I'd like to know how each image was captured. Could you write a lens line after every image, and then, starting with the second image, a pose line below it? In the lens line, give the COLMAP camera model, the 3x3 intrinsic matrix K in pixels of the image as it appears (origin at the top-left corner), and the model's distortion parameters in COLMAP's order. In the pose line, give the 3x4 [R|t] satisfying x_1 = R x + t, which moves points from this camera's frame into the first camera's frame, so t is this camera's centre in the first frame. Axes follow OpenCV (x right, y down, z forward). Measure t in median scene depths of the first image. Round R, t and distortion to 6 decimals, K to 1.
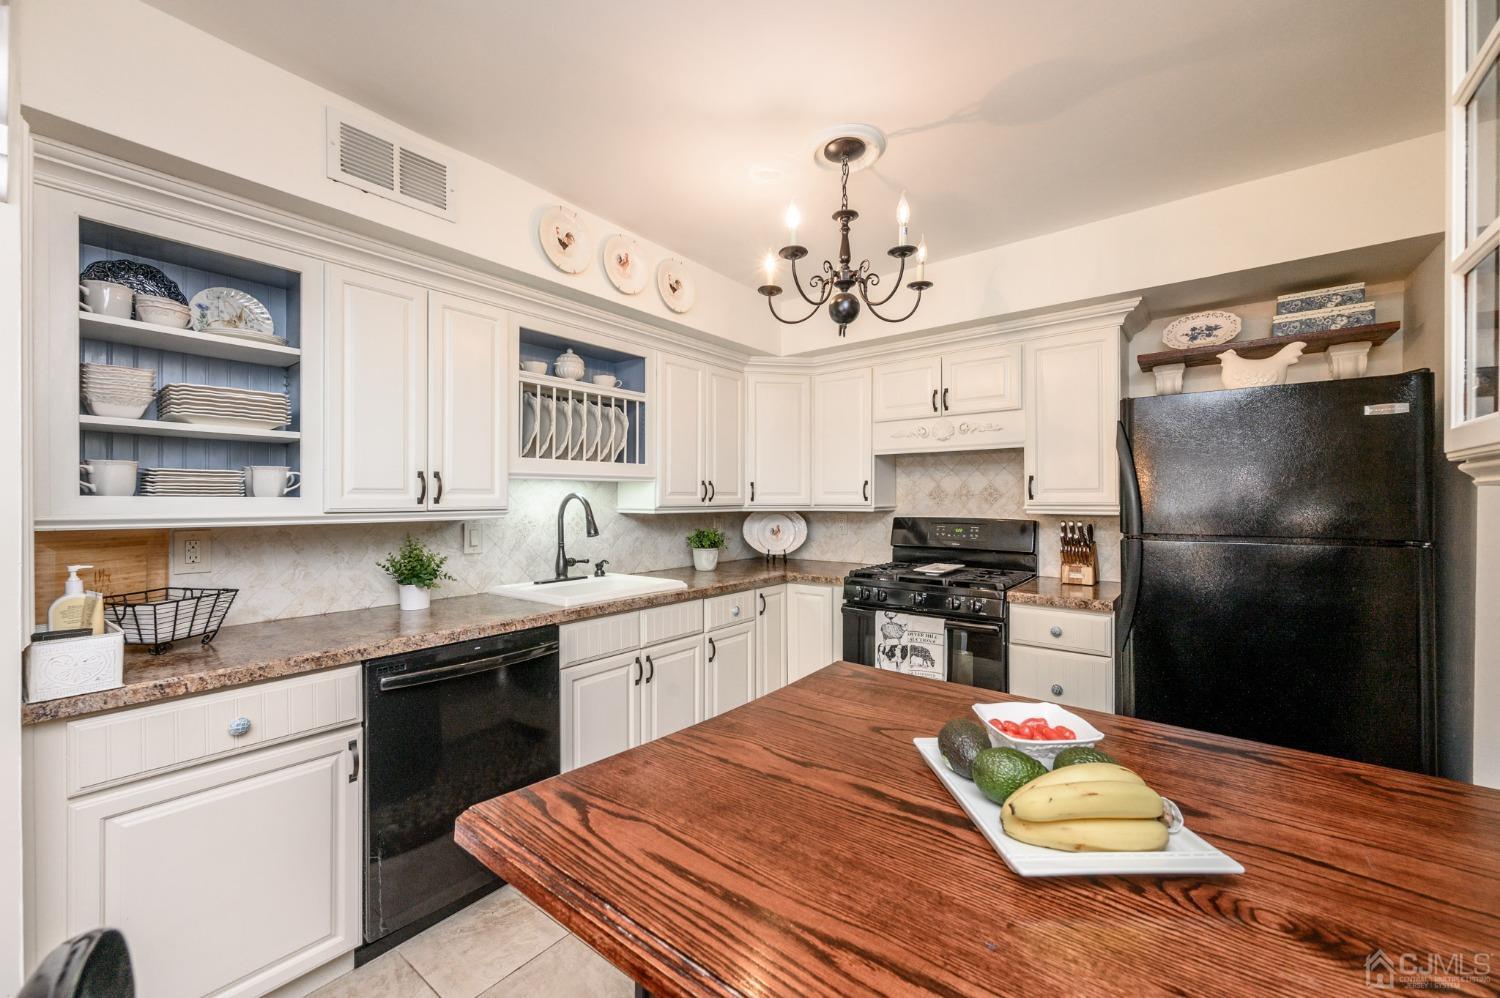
lens RADIAL K [[586.2, 0, 744.0], [0, 586.2, 498.7], [0, 0, 1]] dist [-0.000485, -0.000056]
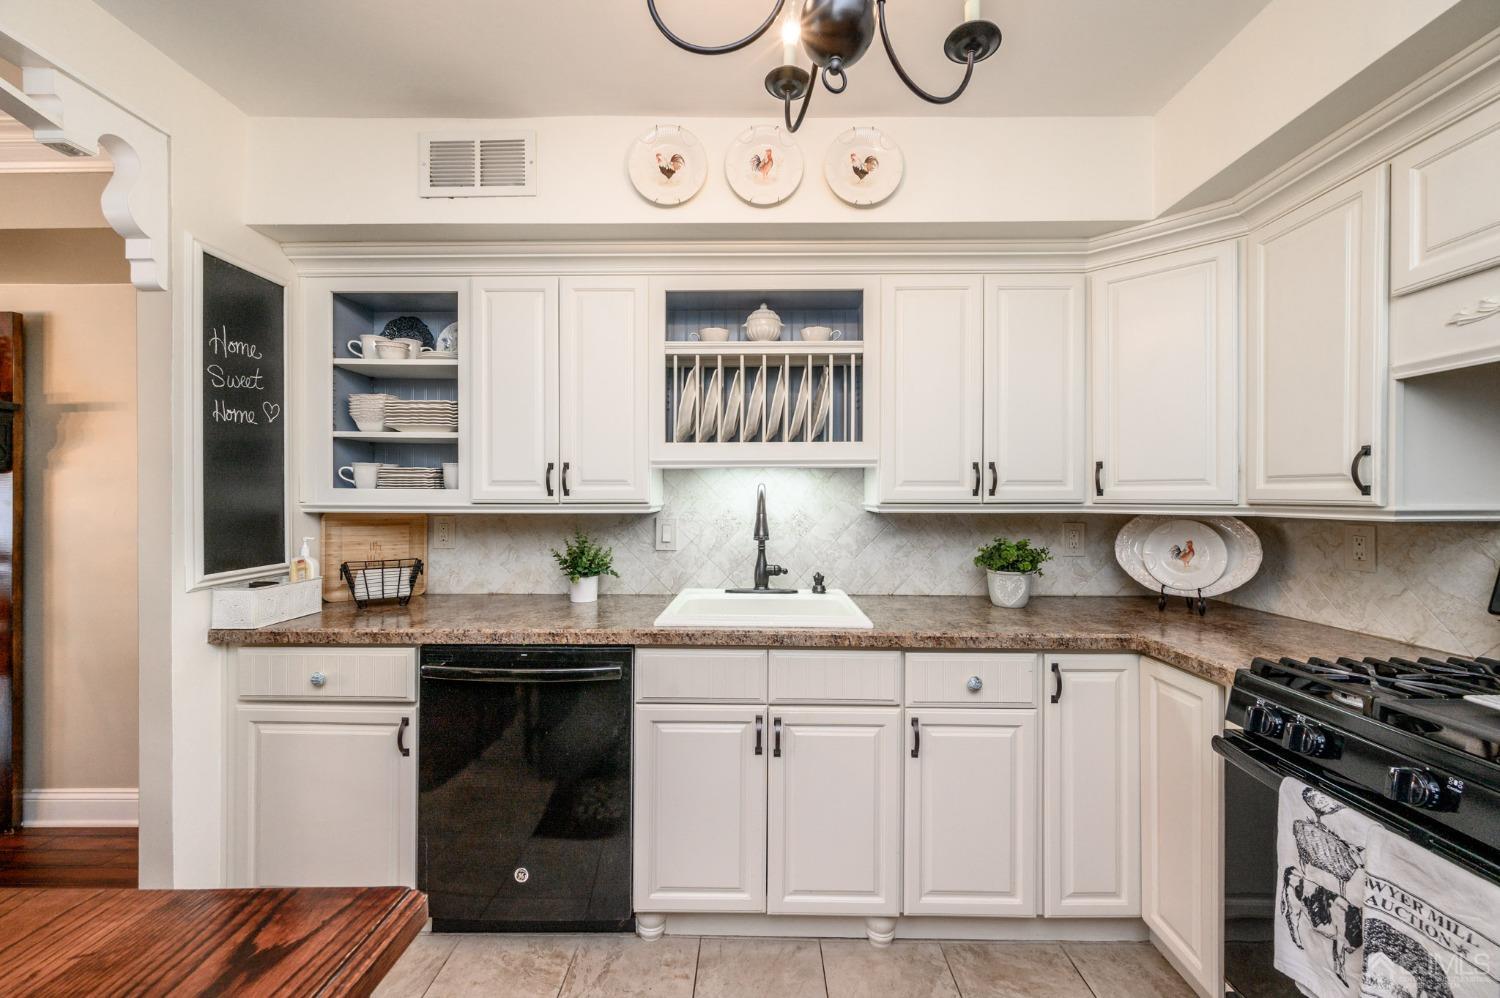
lens RADIAL K [[587.9, 0, 750.3], [0, 587.9, 494.9], [0, 0, 1]] dist [-0.000270, -0.000038]
pose [[0.610961, 0.000802, -0.791660, 0.334192], [-0.000949, 1.000000, 0.000281, 0.004969], [0.791660, 0.000580, 0.610962, 0.506211]]
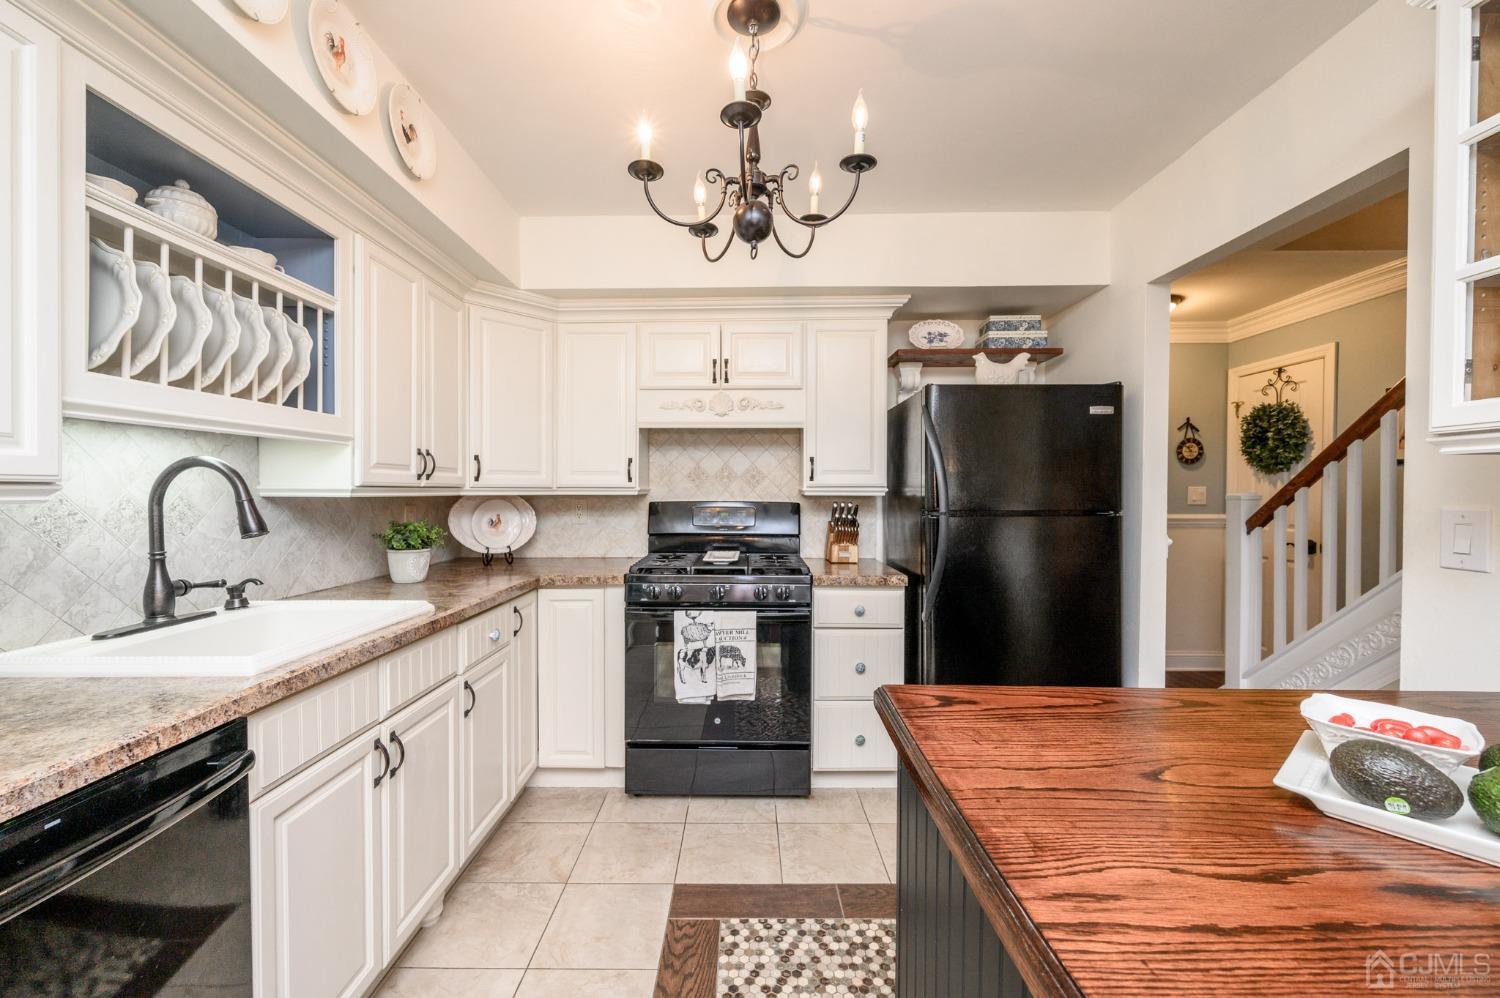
lens RADIAL K [[597.5, 0, 737.3], [0, 597.5, 496.3], [0, 0, 1]] dist [-0.000820, -0.000365]
pose [[0.795451, -0.002682, 0.606012, -0.231512], [-0.003504, 0.999953, 0.009024, 0.019502], [-0.606008, -0.009302, 0.795404, 0.281080]]
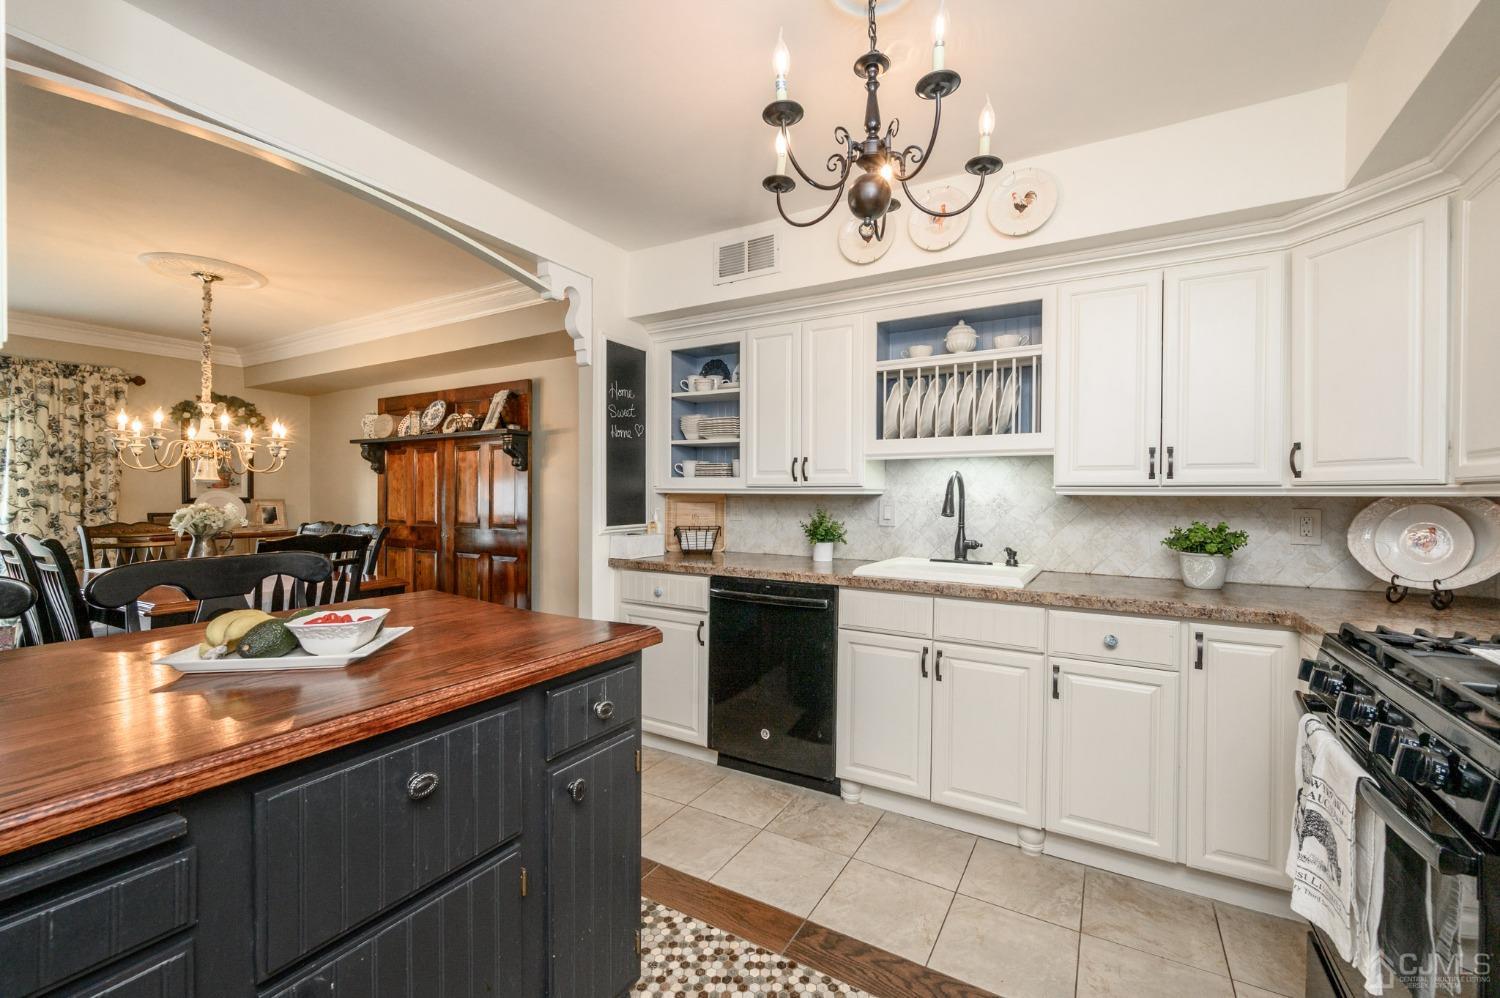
lens RADIAL K [[606.0, 0, 780.6], [0, 606.0, 497.9], [0, 0, 1]] dist [-0.001109, -0.000036]
pose [[0.166831, 0.007941, -0.985953, 0.642428], [-0.005832, 0.999958, 0.007067, 0.029030], [0.985968, 0.004571, 0.166871, 0.558244]]
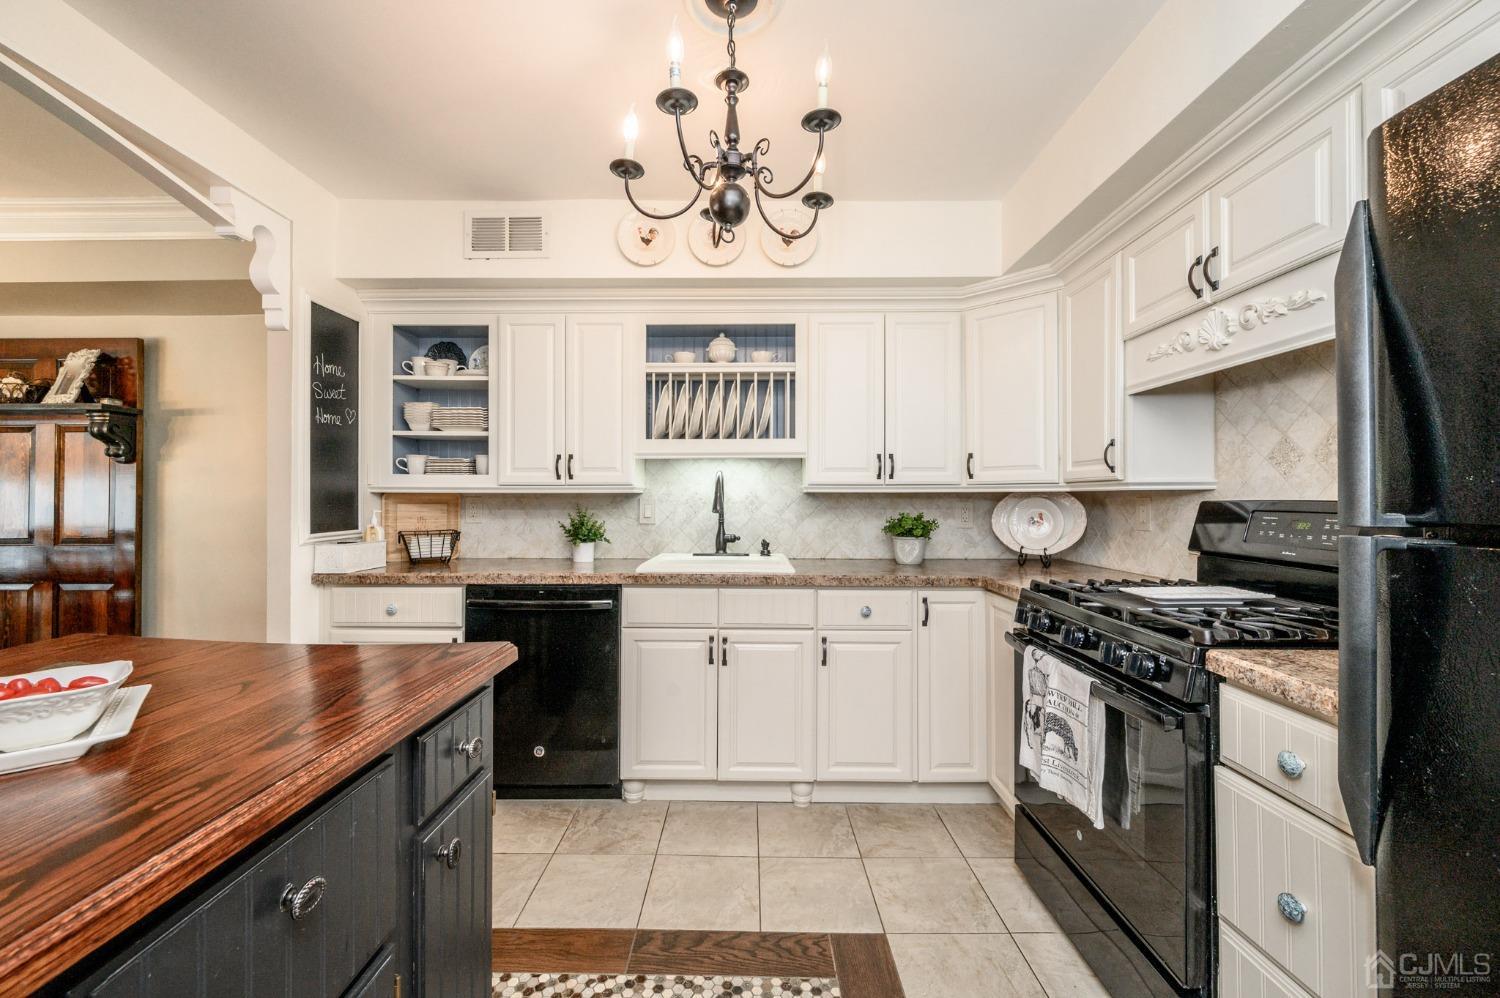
lens RADIAL K [[584.8, 0, 744.9], [0, 584.8, 492.4], [0, 0, 1]] dist [0.000283, 0.000317]
pose [[0.613486, -0.005811, -0.789684, 0.559475], [-0.000391, 0.999971, -0.007662, 0.036286], [0.789705, 0.005009, 0.613466, 0.404120]]
